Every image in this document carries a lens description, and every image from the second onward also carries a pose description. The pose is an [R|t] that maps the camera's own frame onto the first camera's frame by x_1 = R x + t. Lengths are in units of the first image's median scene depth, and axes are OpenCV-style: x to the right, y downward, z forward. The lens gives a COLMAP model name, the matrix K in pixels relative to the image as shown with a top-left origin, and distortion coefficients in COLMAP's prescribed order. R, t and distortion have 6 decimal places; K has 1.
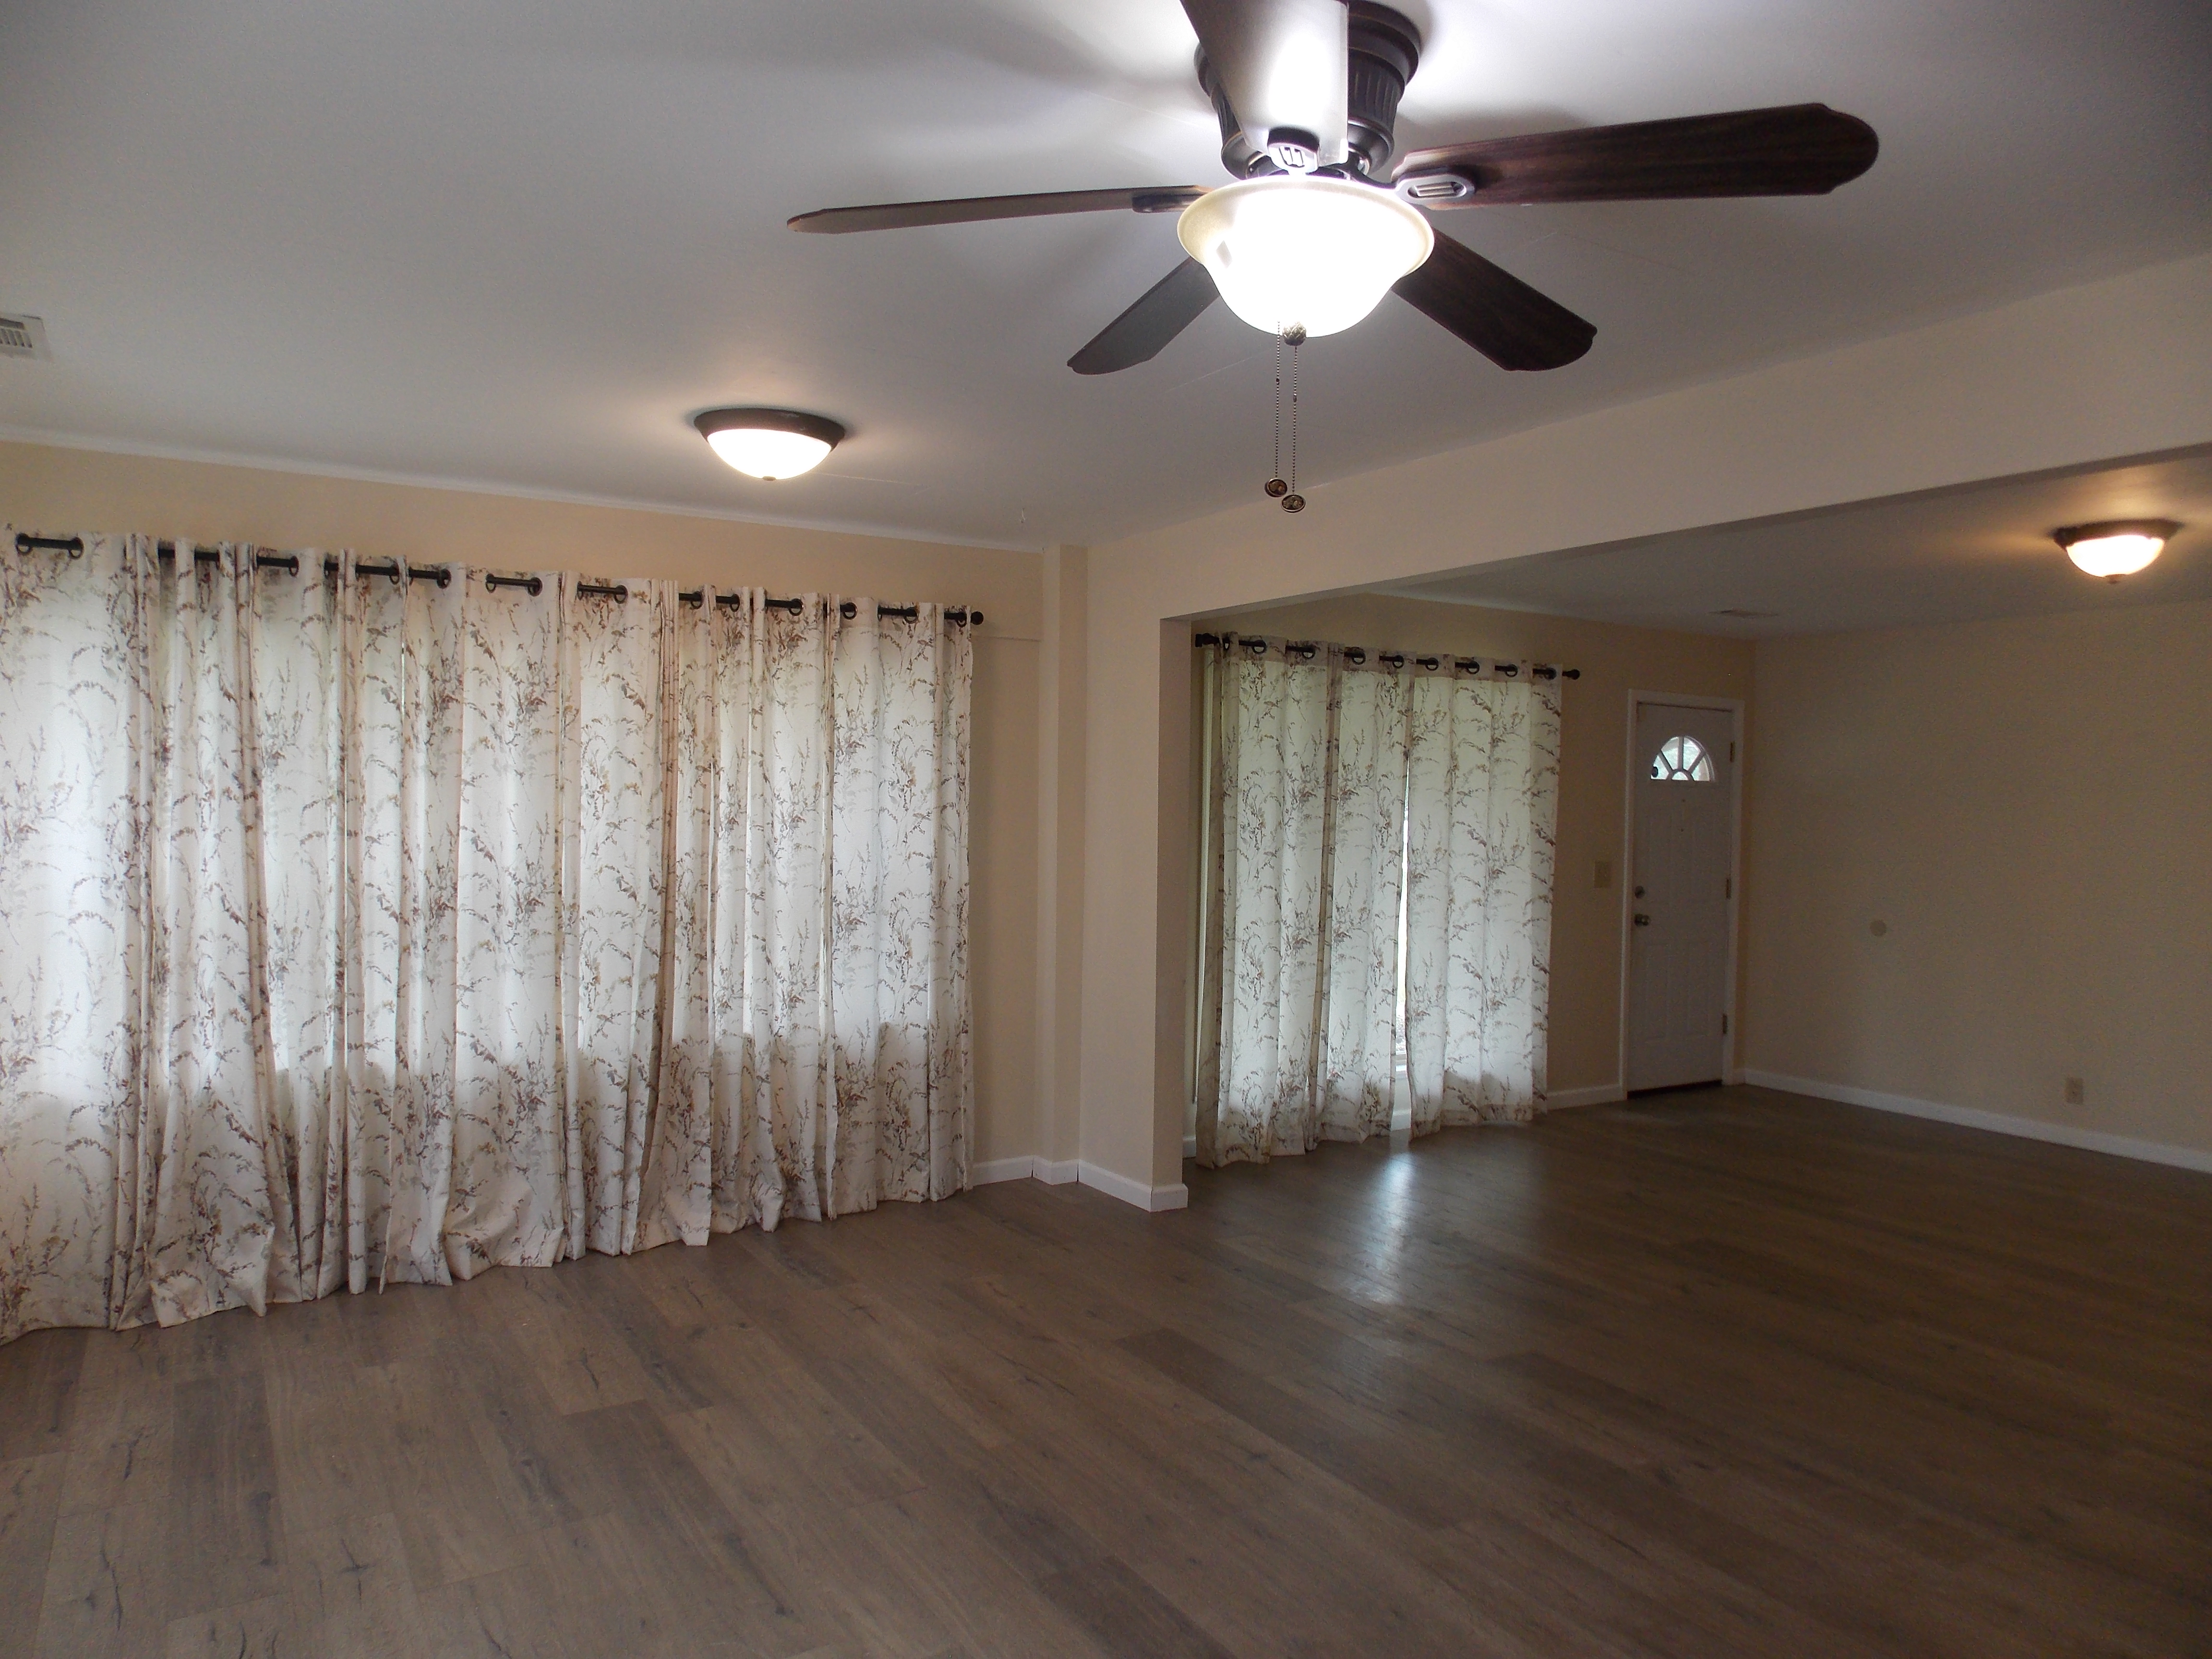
lens RADIAL K [[1498.2, 0, 1105.3], [0, 1498.2, 840.1], [0, 0, 1]] dist [0.008648, -0.008665]
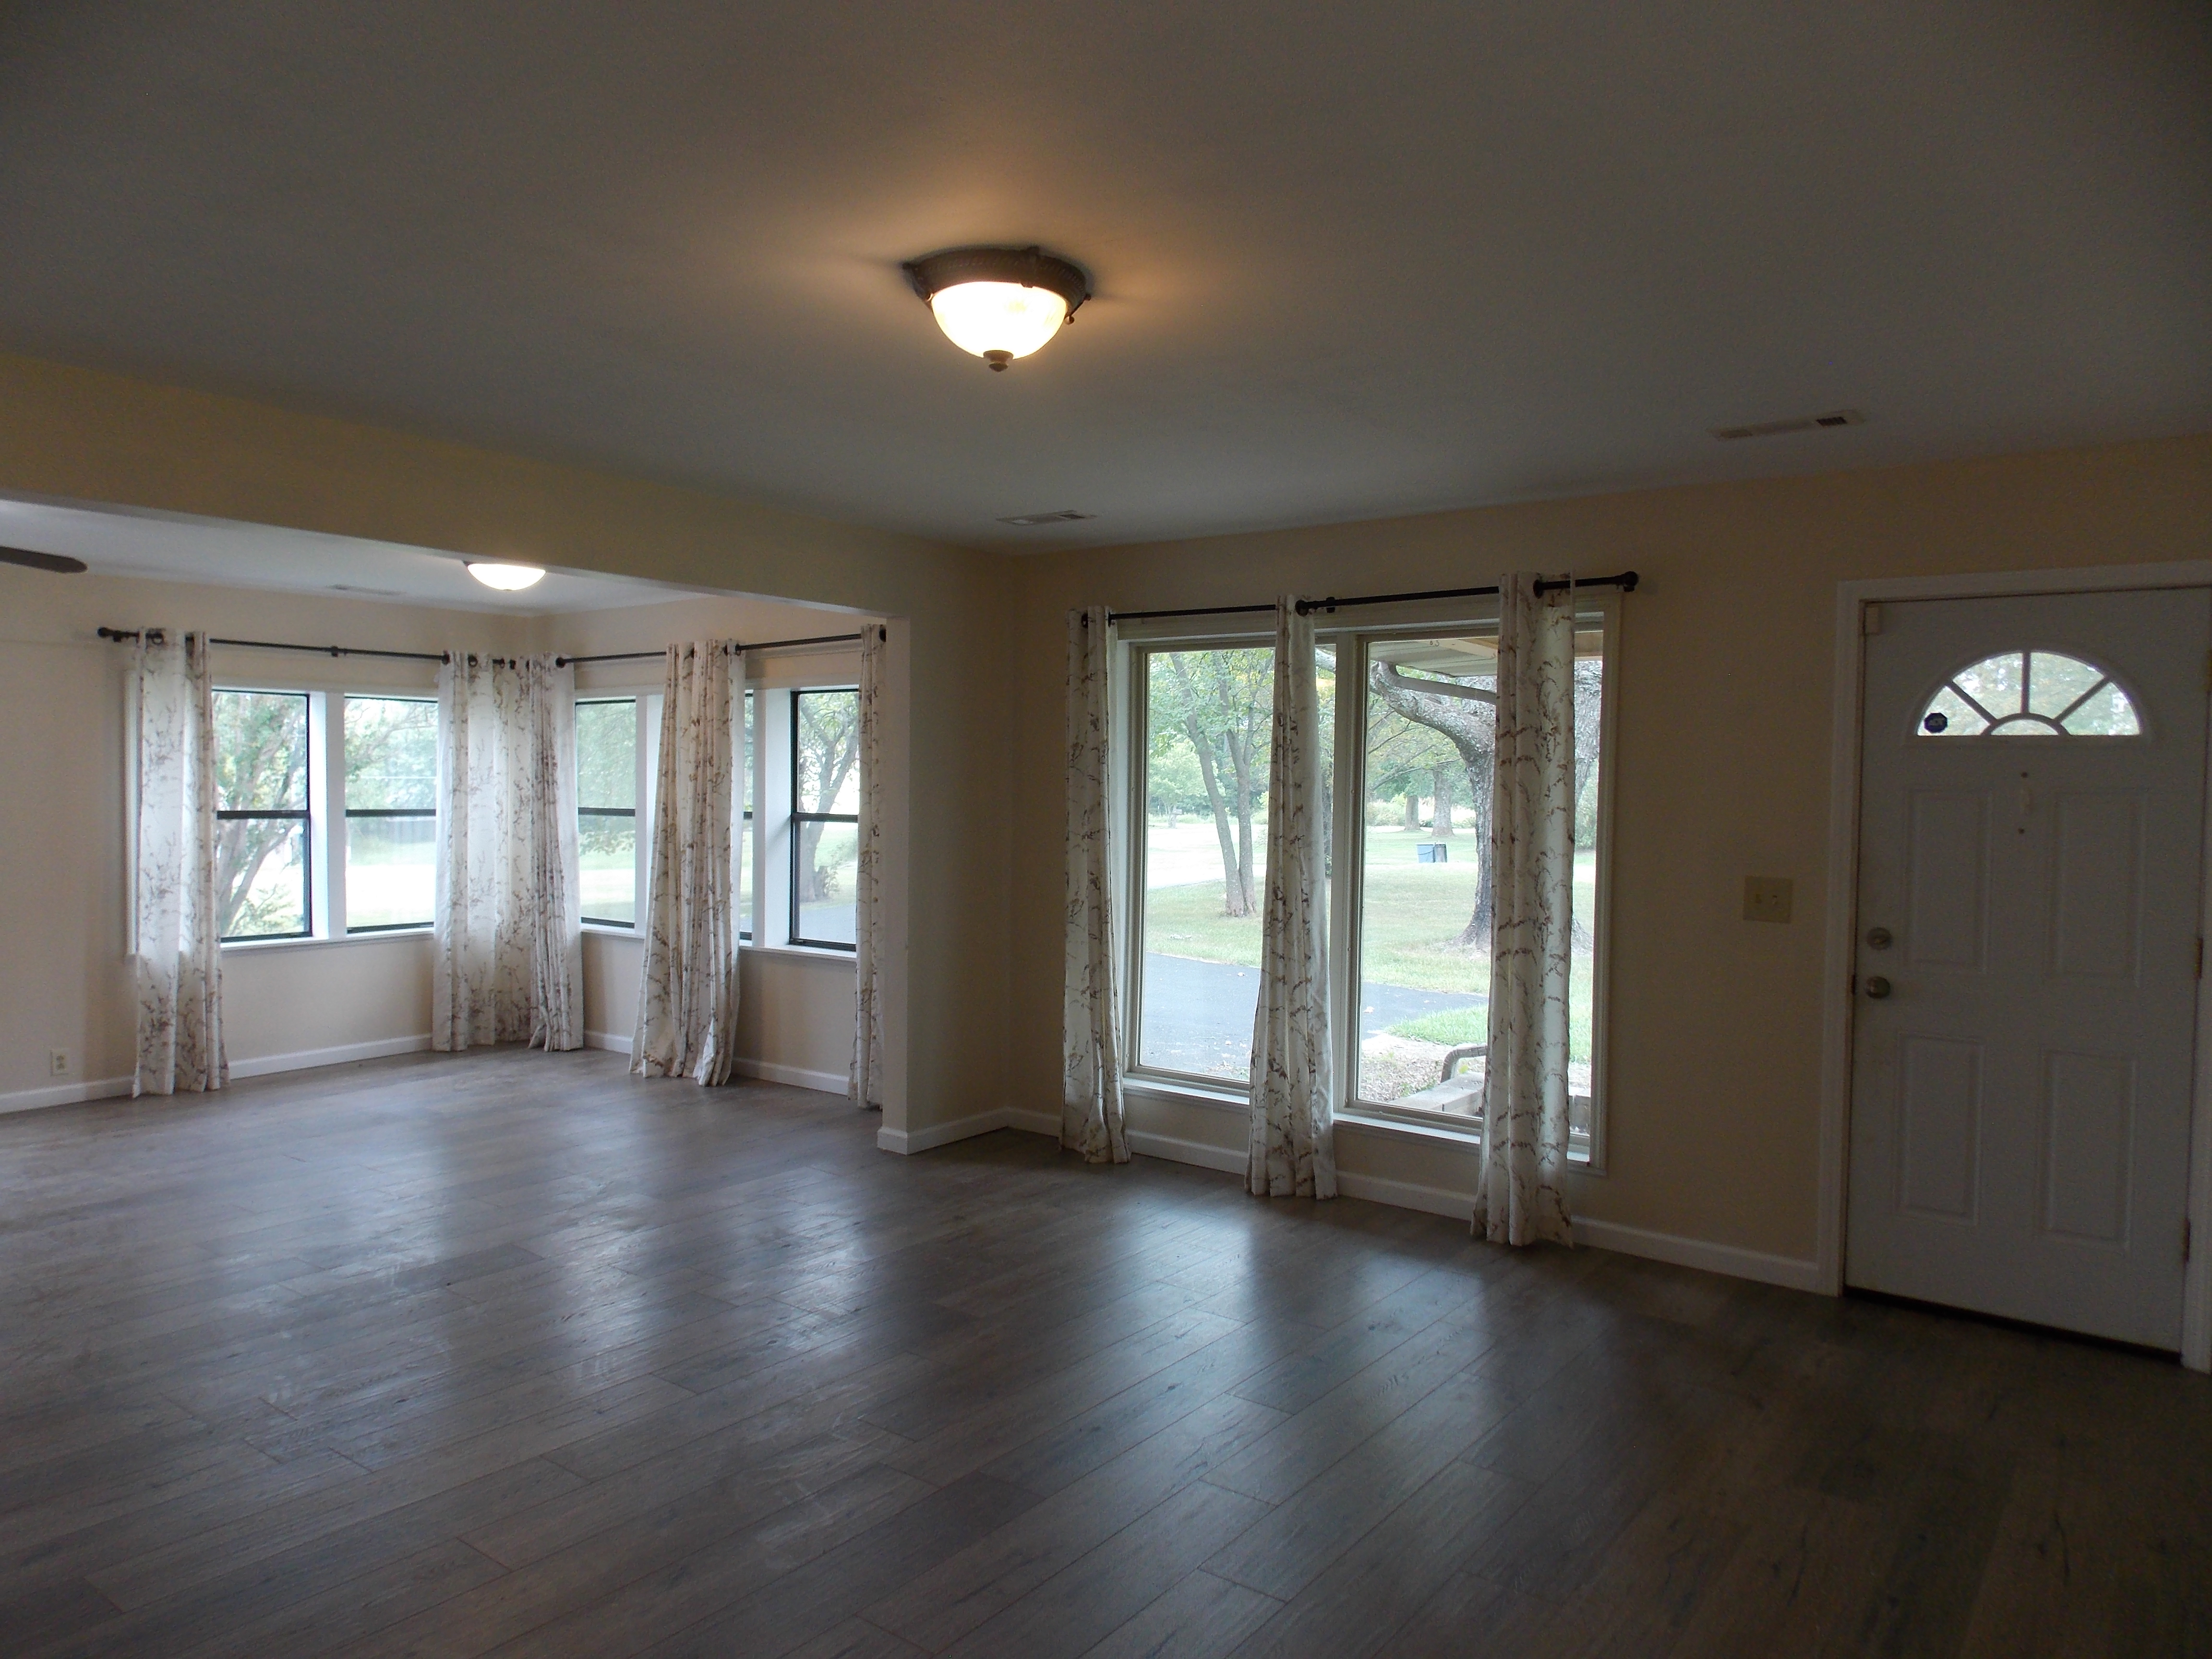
lens RADIAL K [[1498.2, 0, 1090.5], [0, 1498.2, 807.7], [0, 0, 1]] dist [0.008648, -0.008665]
pose [[0.354582, 0.017252, -0.934866, 0.775190], [-0.026080, 0.999623, 0.008555, -0.011568], [0.934661, 0.021348, 0.354898, 0.524144]]
